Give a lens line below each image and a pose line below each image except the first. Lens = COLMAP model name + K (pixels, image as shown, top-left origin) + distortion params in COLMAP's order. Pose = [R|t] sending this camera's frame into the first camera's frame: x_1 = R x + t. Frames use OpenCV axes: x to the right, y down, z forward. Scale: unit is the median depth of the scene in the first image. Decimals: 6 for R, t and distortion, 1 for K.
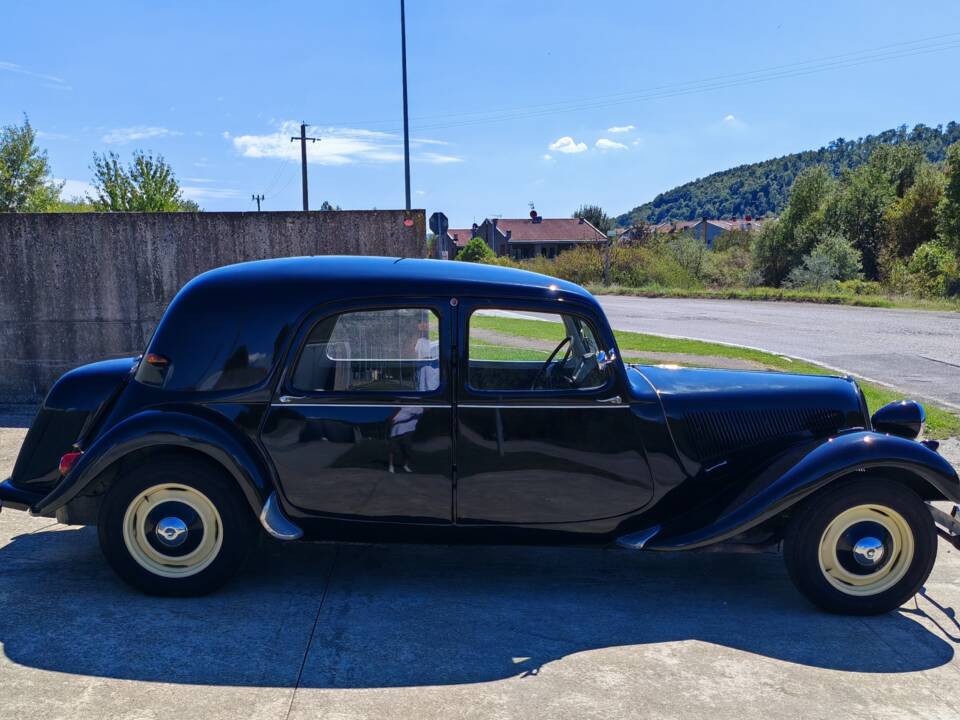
lens RADIAL K [[993.1, 0, 450.5], [0, 993.1, 468.9], [0, 0, 1]] dist [0.051831, 0.000000]
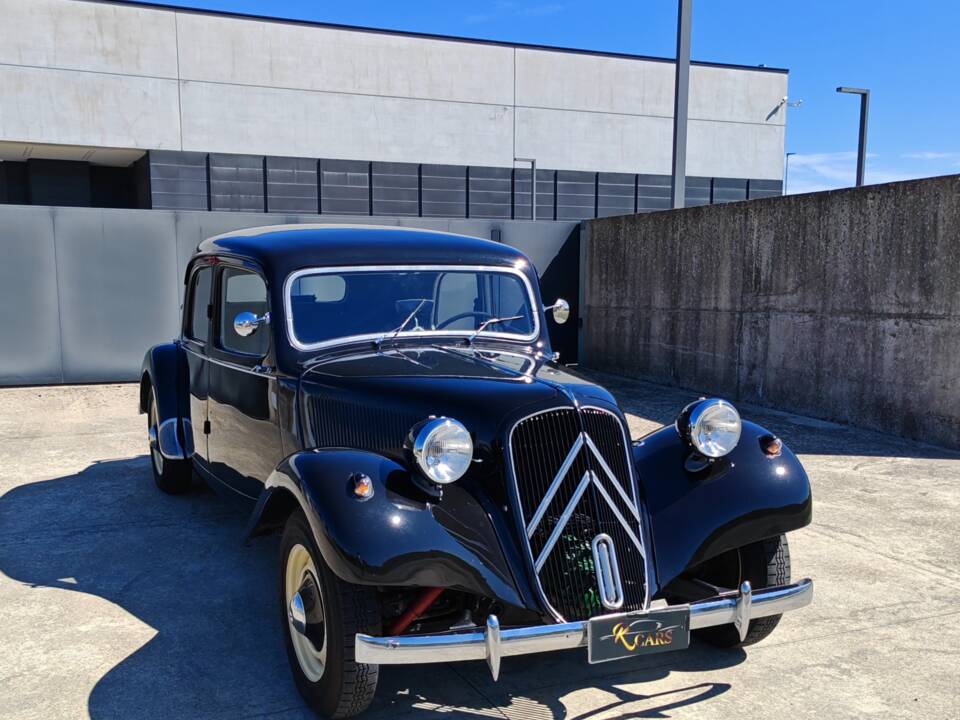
lens RADIAL K [[1024.9, 0, 468.2], [0, 1024.9, 441.1], [0, 0, 1]] dist [0.050448, 0.000000]
pose [[0.407197, 0.148831, -0.901133, 0.506492], [-0.190286, 0.978808, 0.075675, -0.051455], [0.893298, 0.140659, 0.426888, 0.363245]]
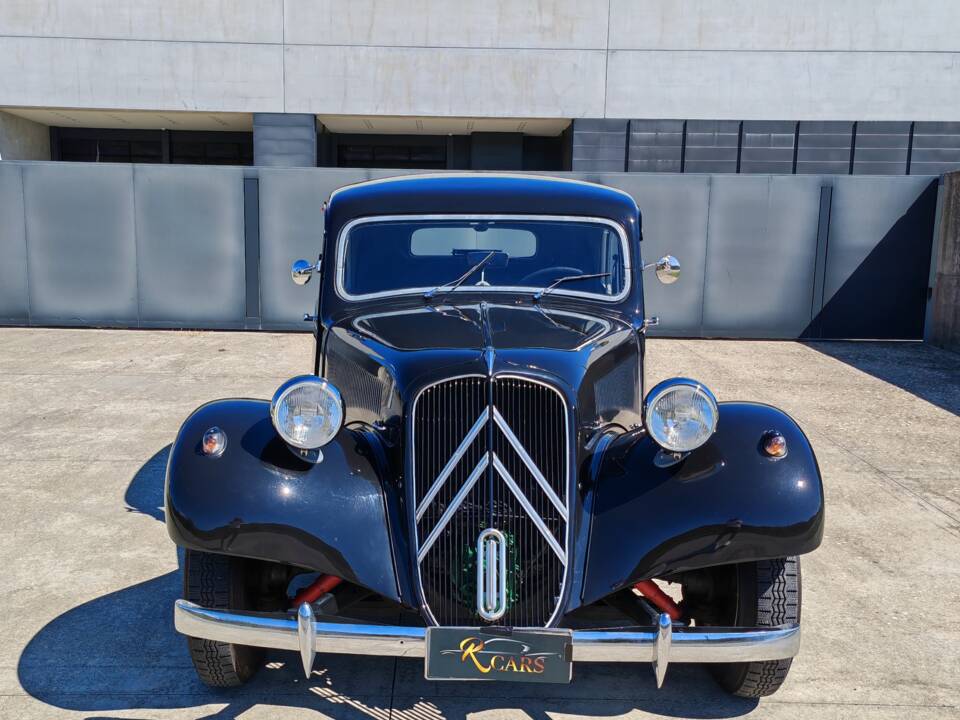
lens RADIAL K [[1024.9, 0, 466.1], [0, 1024.9, 385.3], [0, 0, 1]] dist [0.050448, 0.000000]
pose [[-0.002727, 0.145759, -0.989316, 0.498416], [-0.220569, 0.964867, 0.142765, -0.079888], [0.975368, 0.218602, 0.029518, 0.521113]]
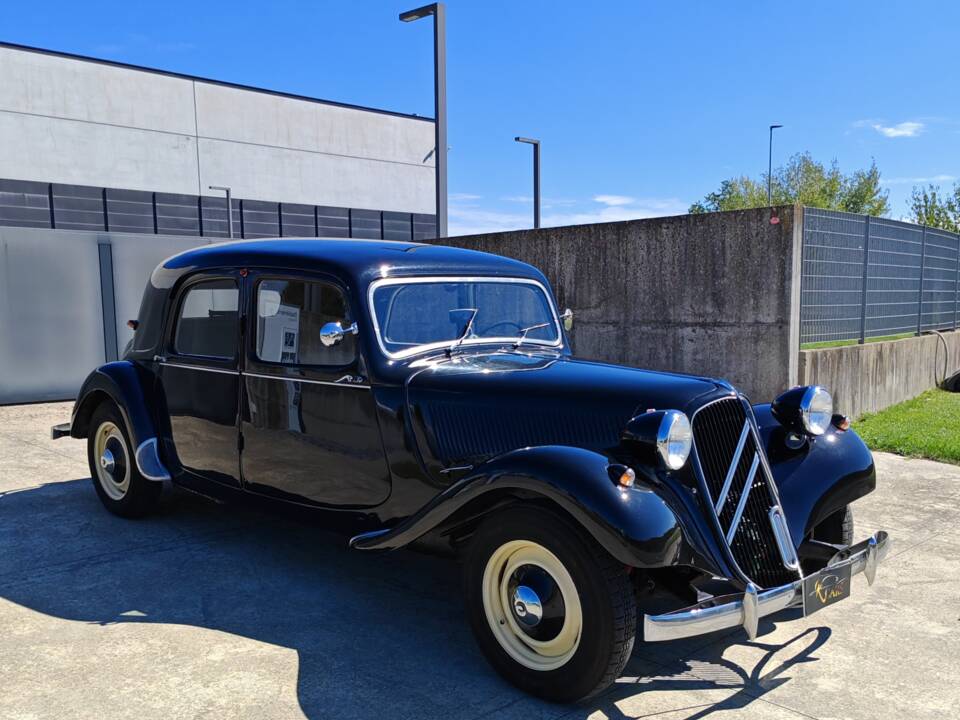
lens RADIAL K [[944.0, 0, 480.6], [0, 944.0, 426.4], [0, 0, 1]] dist [0.049390, 0.000000]
pose [[0.697828, 0.095173, -0.709914, 0.402288], [-0.143171, 0.989665, -0.008056, -0.016494], [0.701811, 0.107261, 0.704242, 0.223777]]
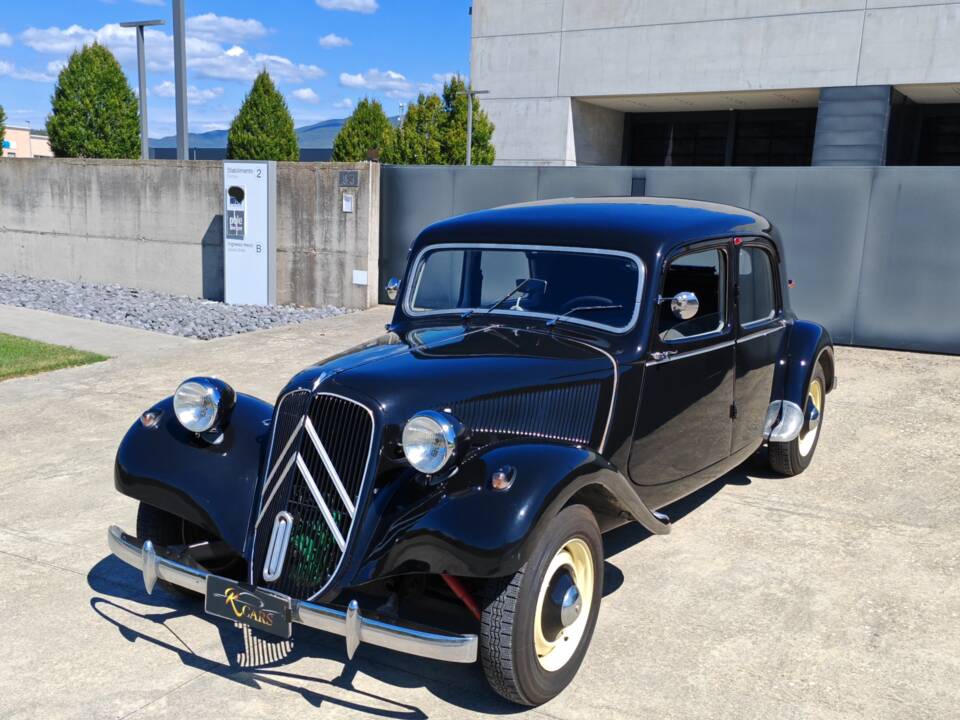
lens RADIAL K [[1037.1, 0, 470.2], [0, 1037.1, 436.9], [0, 0, 1]] dist [0.051188, 0.000000]
pose [[-0.529329, 0.174597, -0.830257, 0.488020], [-0.202022, 0.924510, 0.323217, -0.154962], [0.824013, 0.338818, -0.454098, 0.745861]]
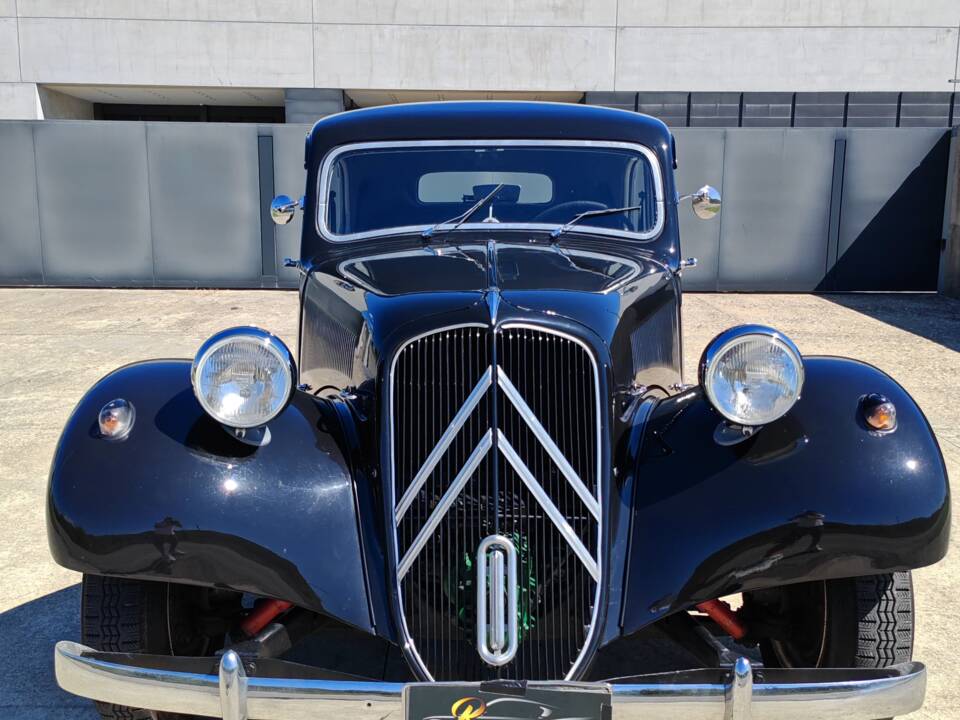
lens RADIAL K [[940.8, 0, 498.1], [0, 940.8, 343.7], [0, 0, 1]] dist [0.045806, 0.000000]
pose [[0.008512, 0.147418, -0.989038, 0.408796], [-0.211461, 0.966971, 0.142309, -0.067363], [0.977349, 0.207932, 0.039404, 0.529506]]
